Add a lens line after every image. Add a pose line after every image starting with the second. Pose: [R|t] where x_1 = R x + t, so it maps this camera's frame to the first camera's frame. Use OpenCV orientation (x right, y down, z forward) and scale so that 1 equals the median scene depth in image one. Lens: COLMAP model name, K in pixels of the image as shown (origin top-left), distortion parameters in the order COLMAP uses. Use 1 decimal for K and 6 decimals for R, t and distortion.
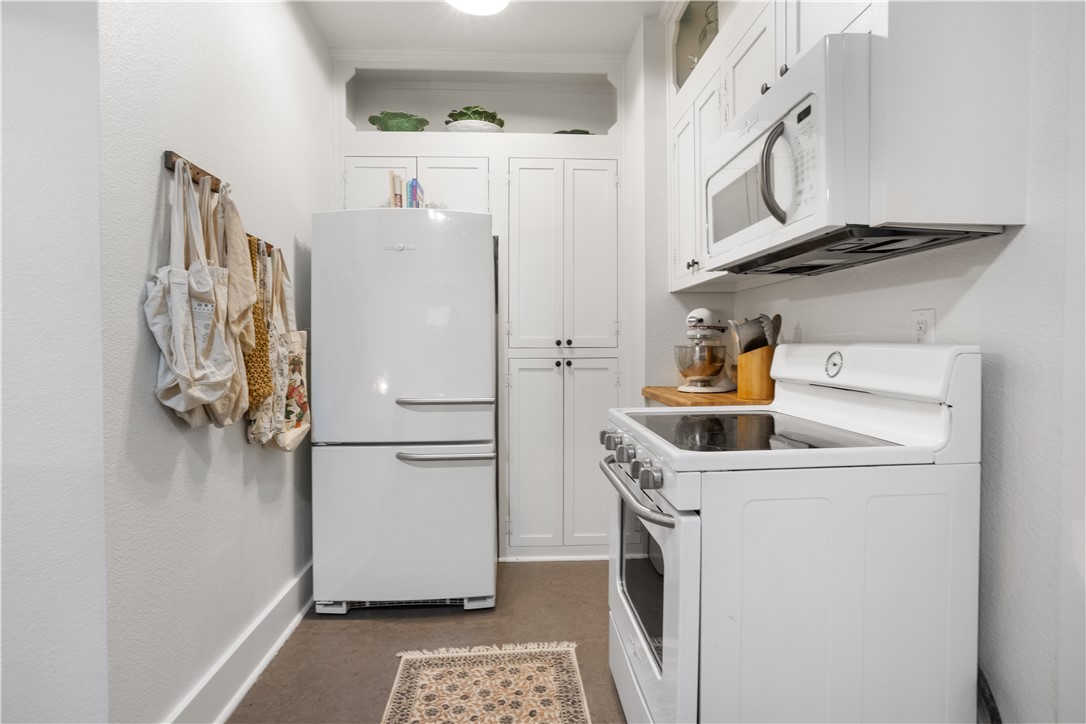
lens RADIAL K [[553.5, 0, 546.5], [0, 553.5, 356.4], [0, 0, 1]] dist [-0.038086, 0.014712]
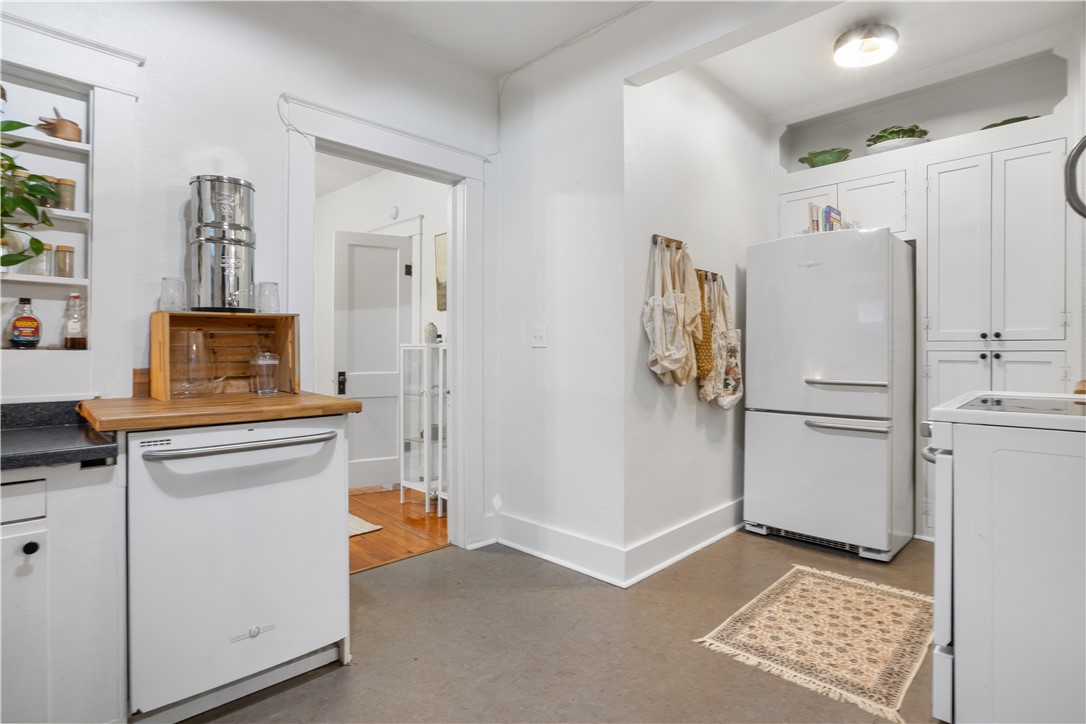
lens RADIAL K [[553.5, 0, 546.5], [0, 553.5, 356.4], [0, 0, 1]] dist [-0.038086, 0.014712]
pose [[0.655332, 0.012708, -0.755234, 0.368690], [-0.013088, 0.999899, 0.005468, 0.027319], [0.755227, 0.006301, 0.655433, -0.384419]]
